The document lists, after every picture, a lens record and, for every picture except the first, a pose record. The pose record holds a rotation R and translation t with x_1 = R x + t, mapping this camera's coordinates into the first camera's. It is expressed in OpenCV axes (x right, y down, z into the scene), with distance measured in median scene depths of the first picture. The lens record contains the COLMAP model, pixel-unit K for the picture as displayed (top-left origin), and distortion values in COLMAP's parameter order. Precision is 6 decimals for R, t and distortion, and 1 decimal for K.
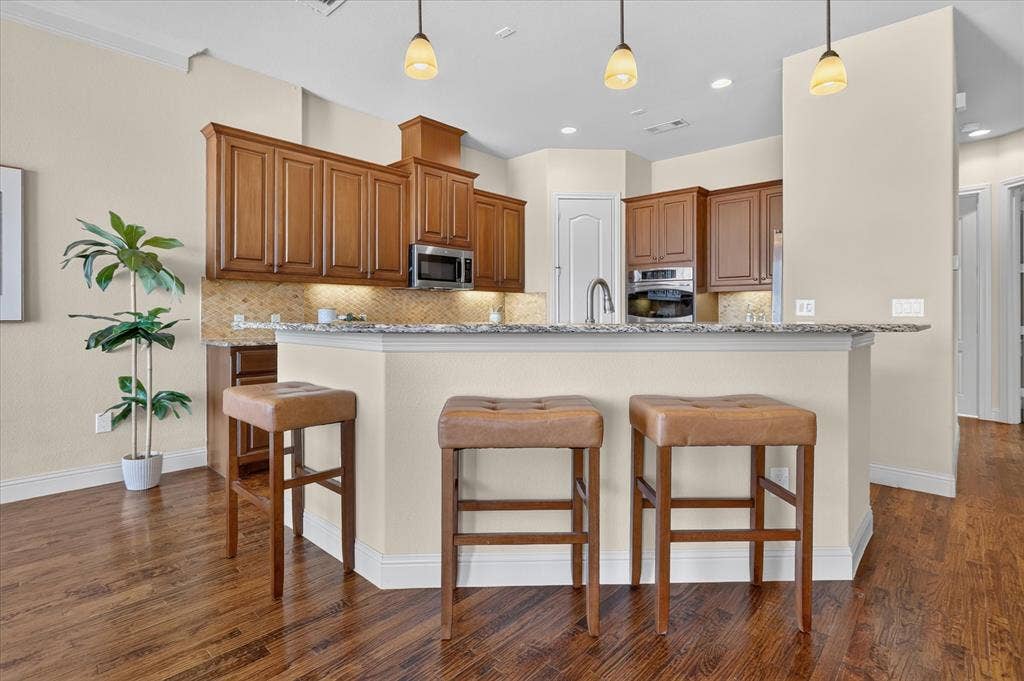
lens RADIAL K [[505.0, 0, 505.8], [0, 505.0, 321.5], [0, 0, 1]] dist [-0.025054, 0.000803]
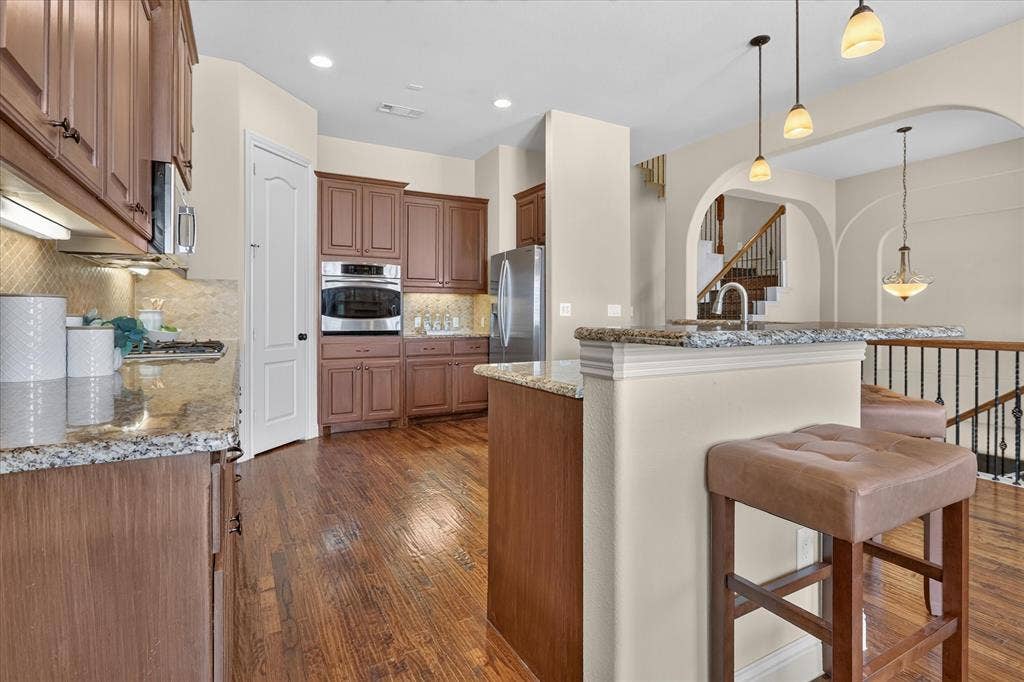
lens RADIAL K [[505.0, 0, 505.8], [0, 505.0, 322.0], [0, 0, 1]] dist [-0.025054, 0.000803]
pose [[0.323858, -0.009774, 0.946055, -0.459003], [0.006511, 0.999946, 0.008102, -0.007857], [-0.946083, 0.003535, 0.323904, 0.493518]]
